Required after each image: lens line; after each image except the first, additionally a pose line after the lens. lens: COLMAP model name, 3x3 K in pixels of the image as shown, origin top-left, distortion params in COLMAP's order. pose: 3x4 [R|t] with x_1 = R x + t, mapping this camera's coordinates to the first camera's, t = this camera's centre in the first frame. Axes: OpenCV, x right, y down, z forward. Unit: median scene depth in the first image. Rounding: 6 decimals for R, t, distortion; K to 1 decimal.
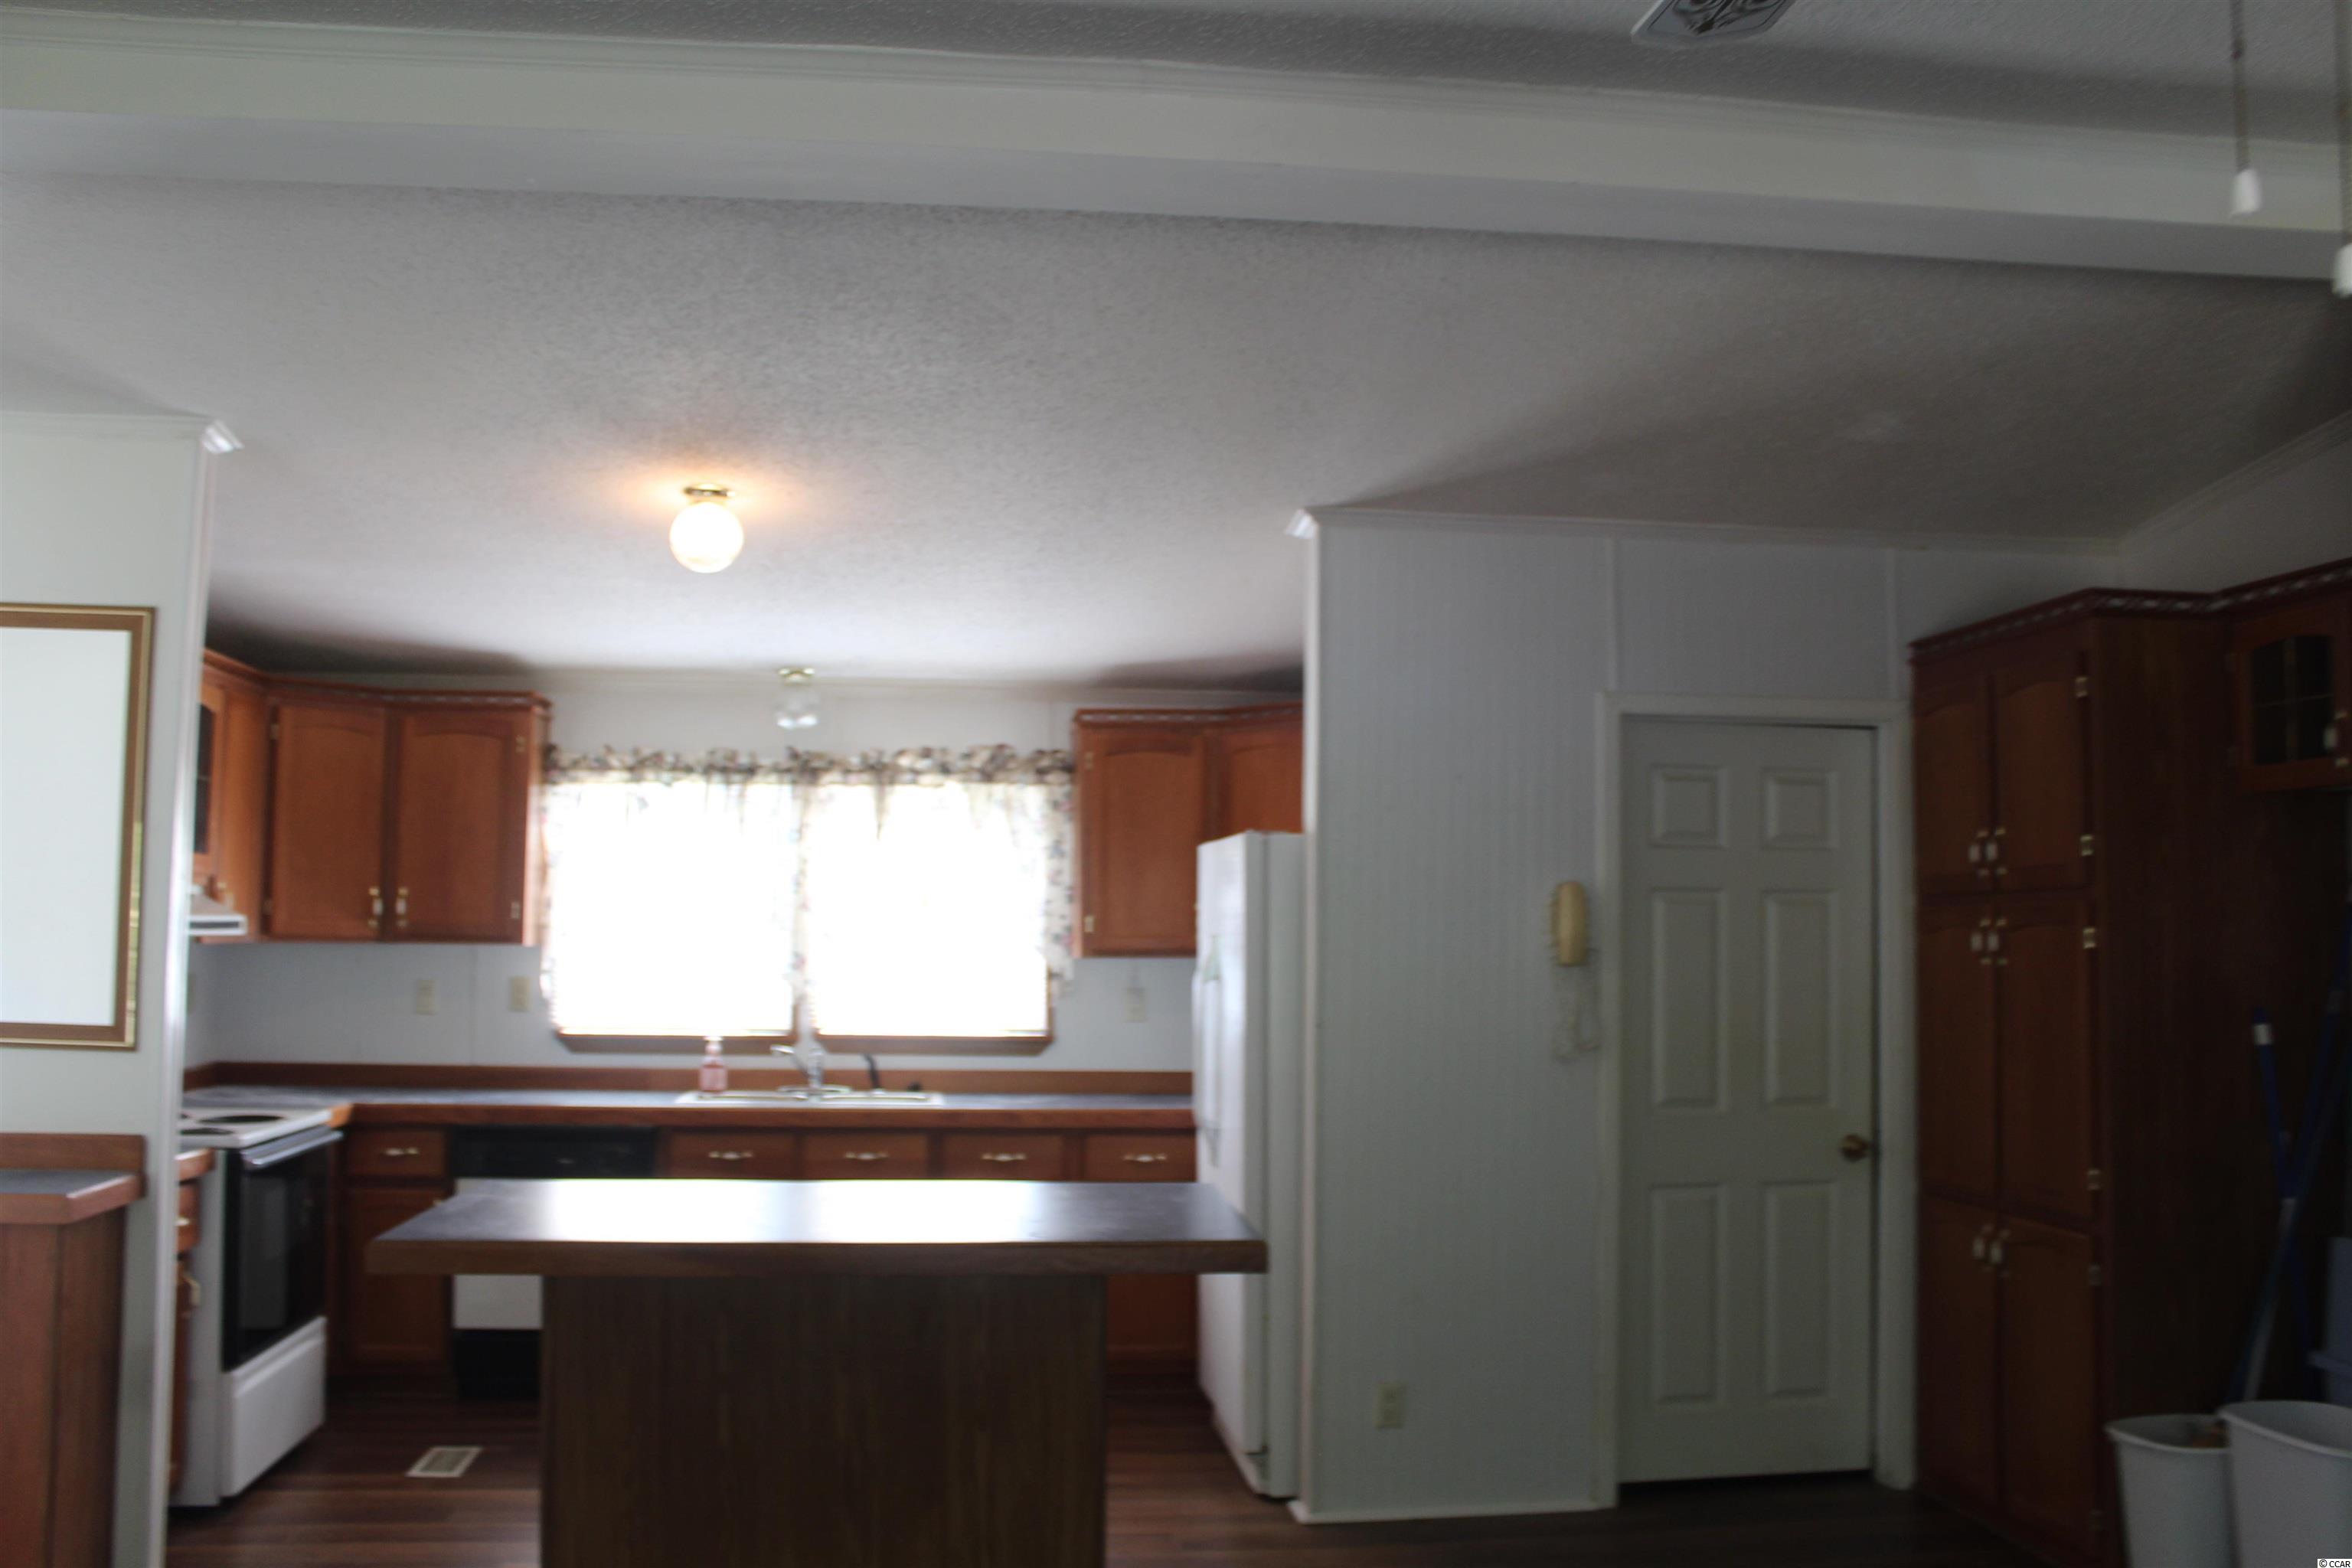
lens RADIAL K [[1951.4, 0, 1176.0], [0, 1951.4, 784.0], [0, 0, 1]] dist [-0.162361, 0.145017]
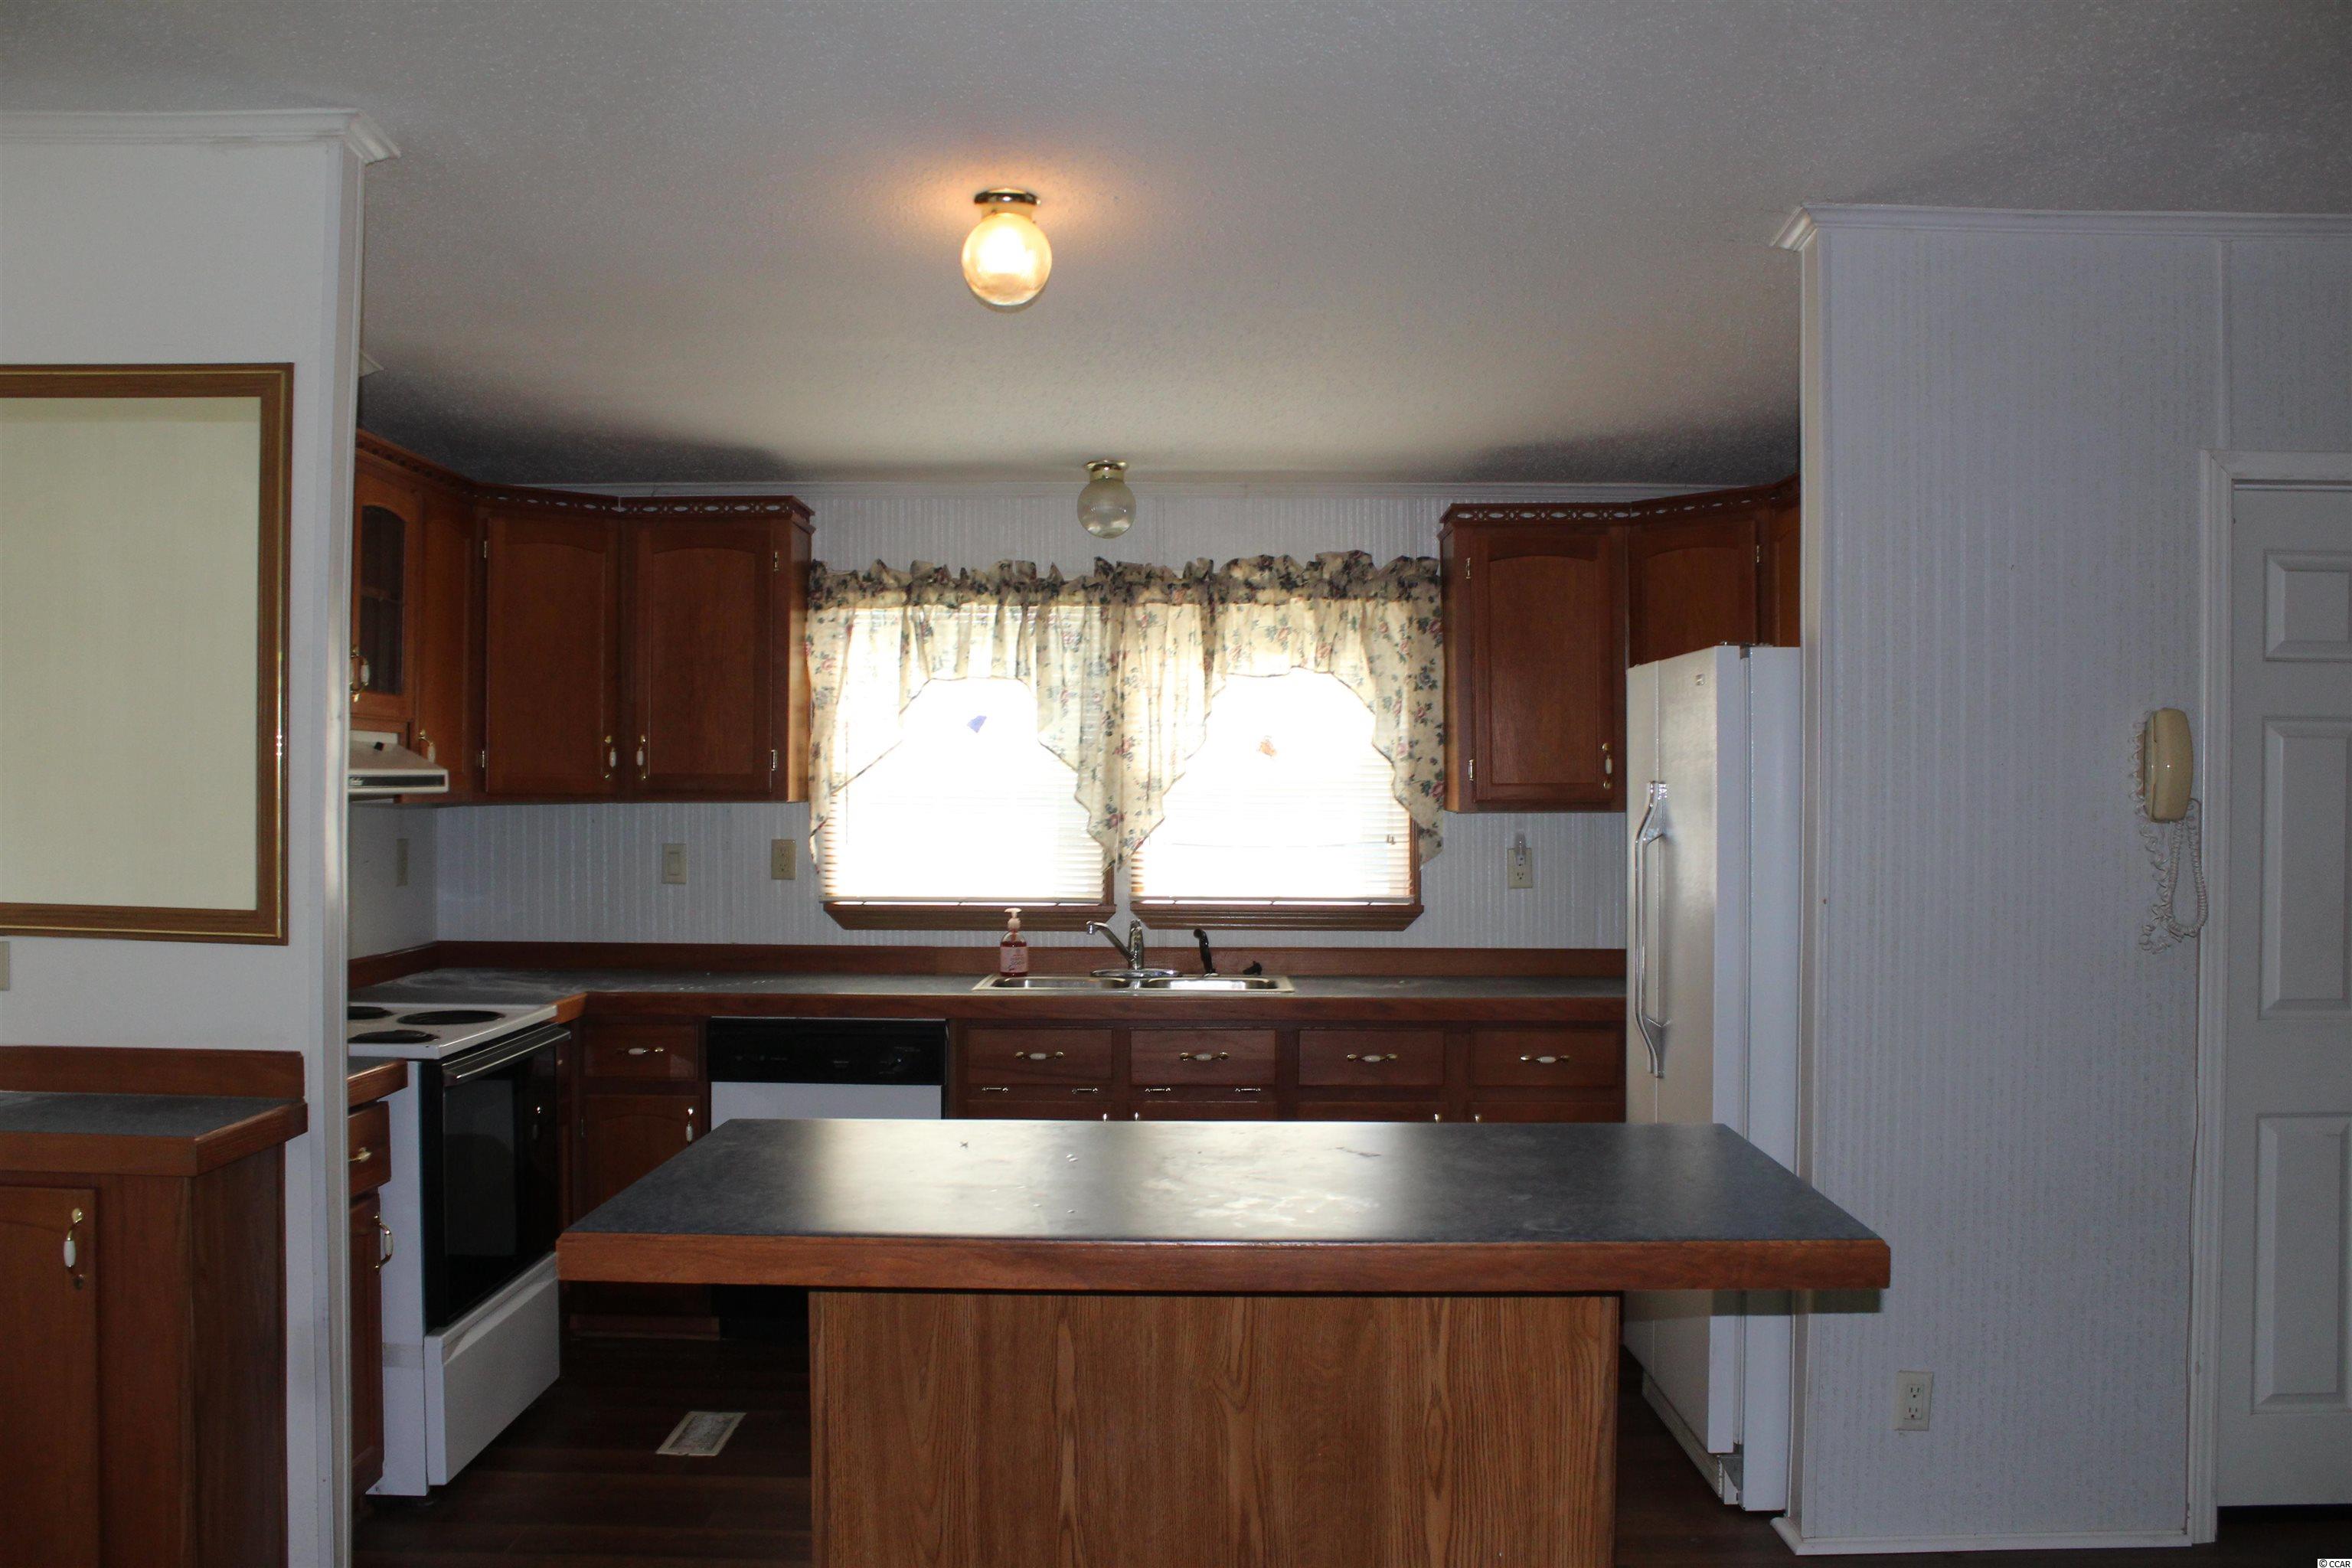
lens RADIAL K [[1951.4, 0, 1176.0], [0, 1951.4, 784.0], [0, 0, 1]] dist [-0.162361, 0.145017]
pose [[0.990859, -0.004837, -0.134818, -0.056308], [0.014885, 0.997175, 0.073622, 0.016277], [0.134081, -0.074956, 0.988132, 0.182243]]
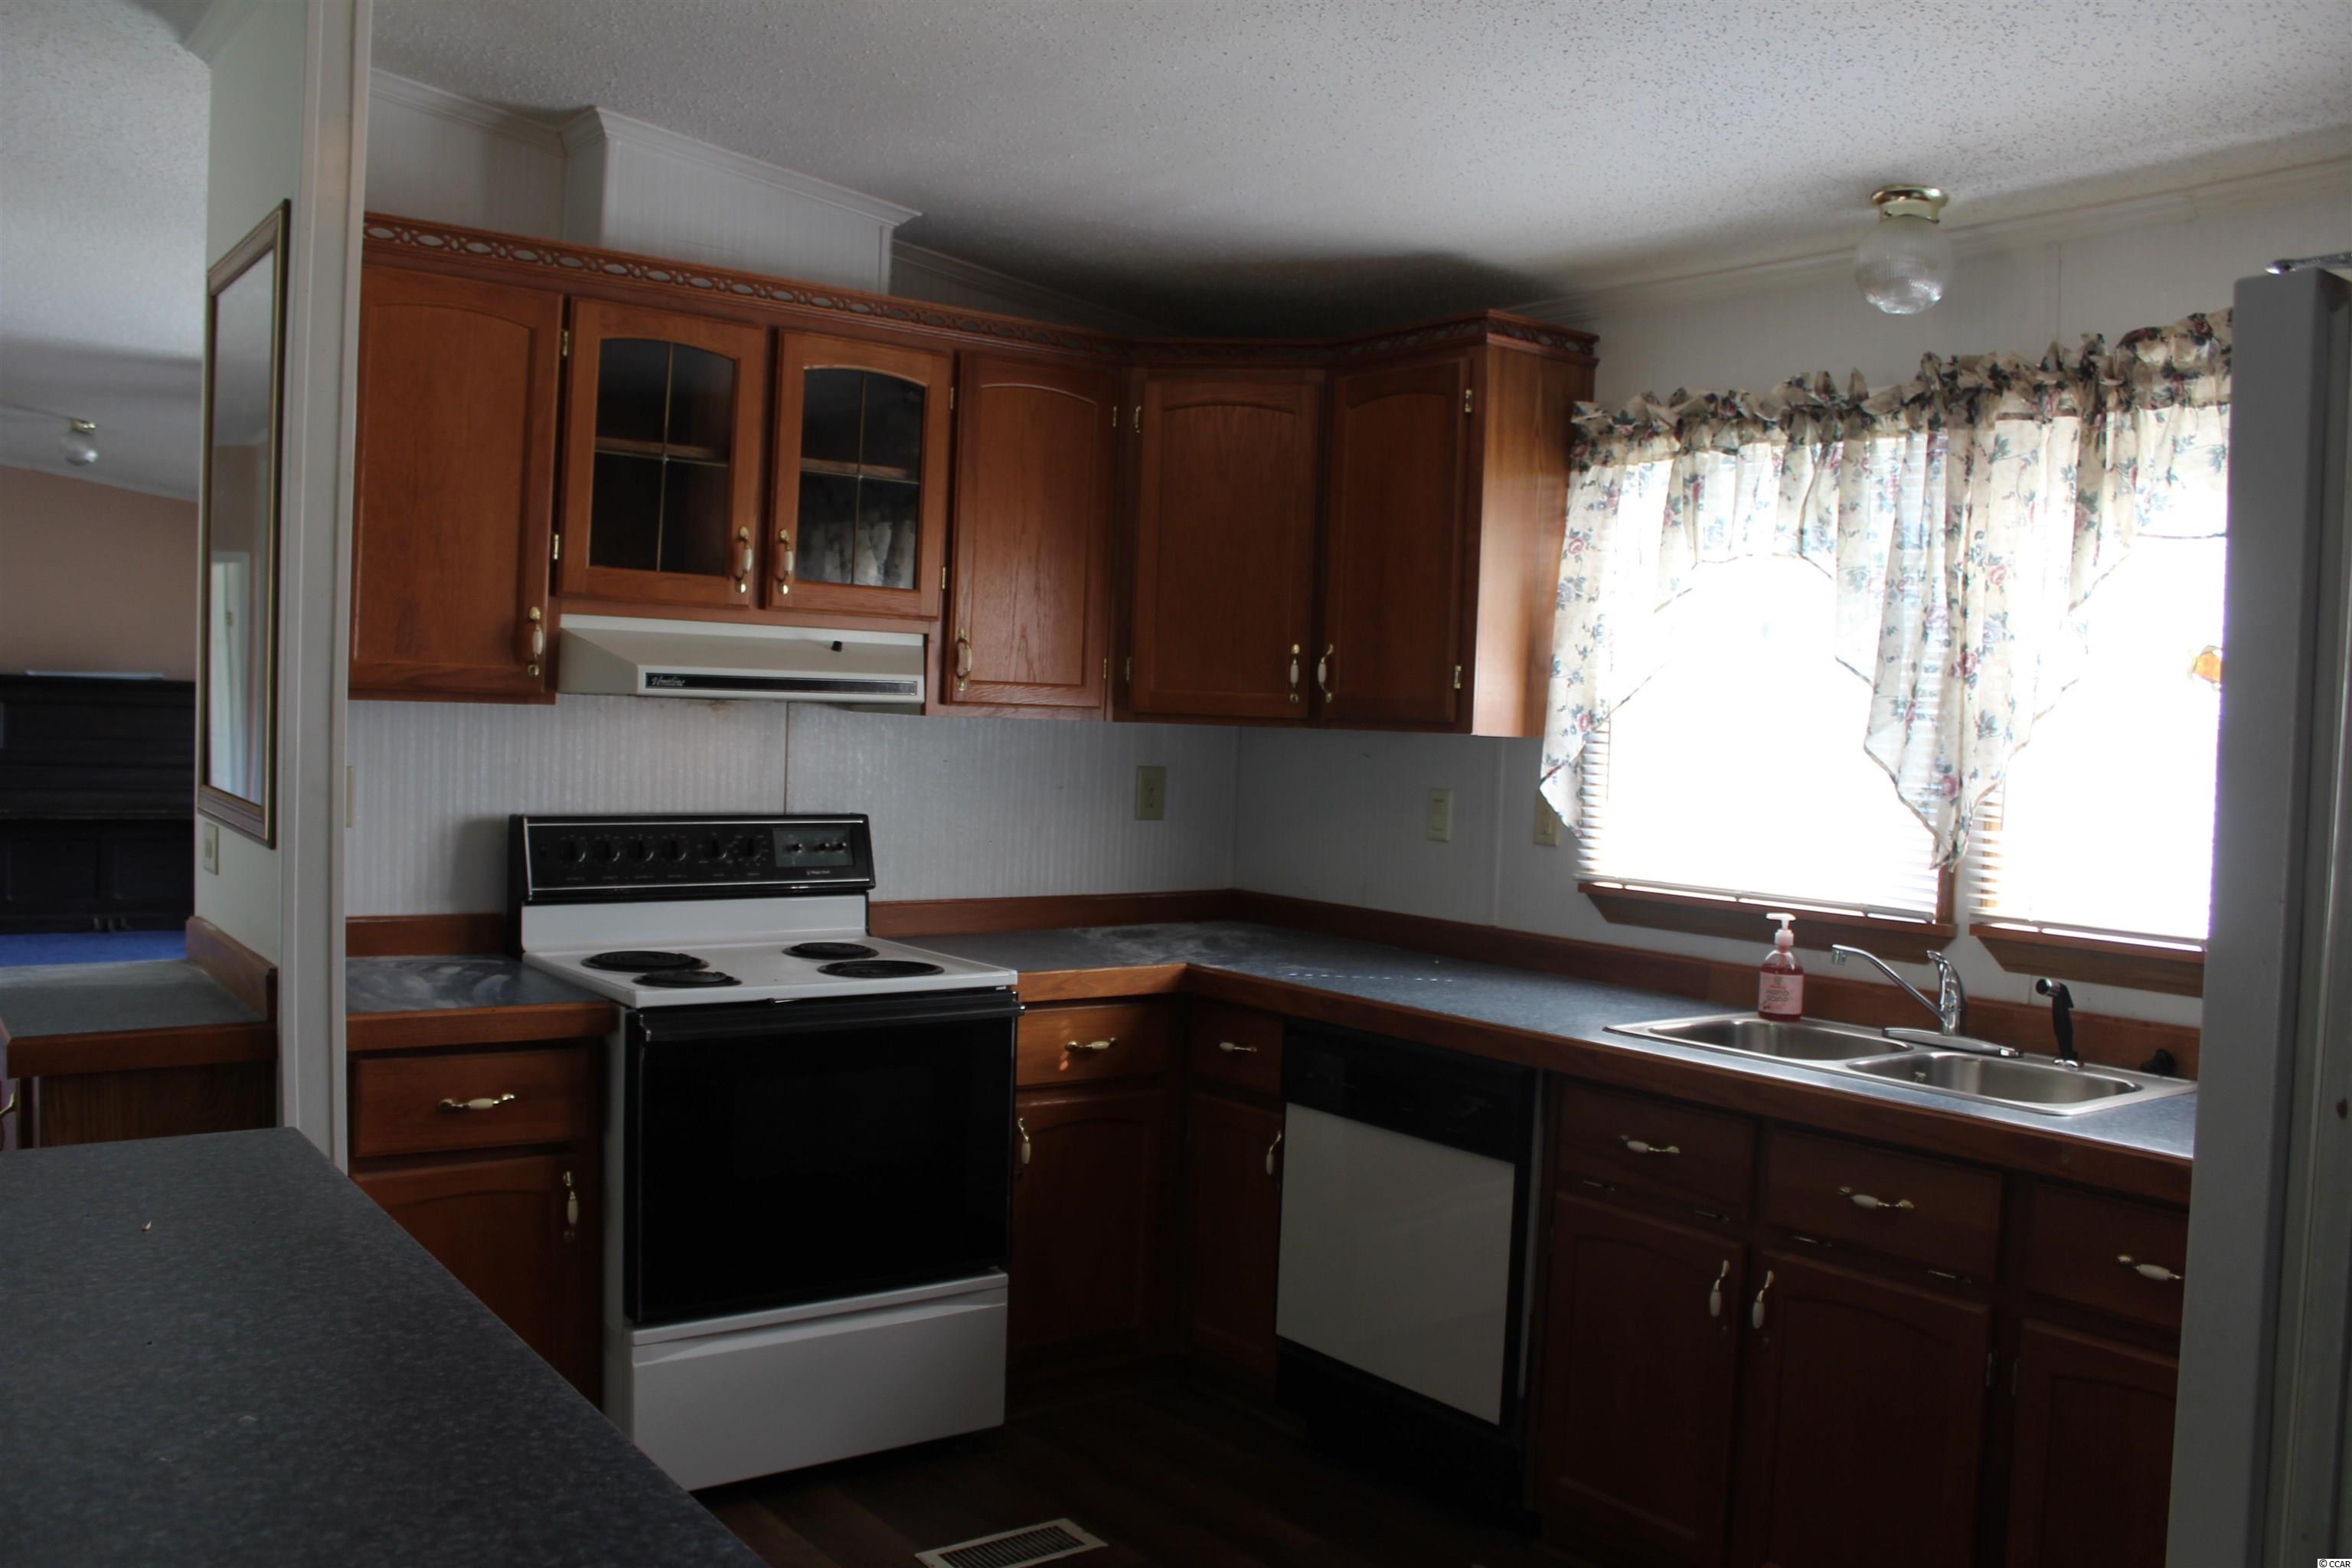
lens RADIAL K [[1951.4, 0, 1176.0], [0, 1951.4, 784.0], [0, 0, 1]] dist [-0.162361, 0.145017]
pose [[0.499109, 0.041062, -0.865566, 0.135622], [0.034233, 0.997163, 0.067045, 0.052827], [0.865863, -0.063093, 0.496287, 0.587782]]
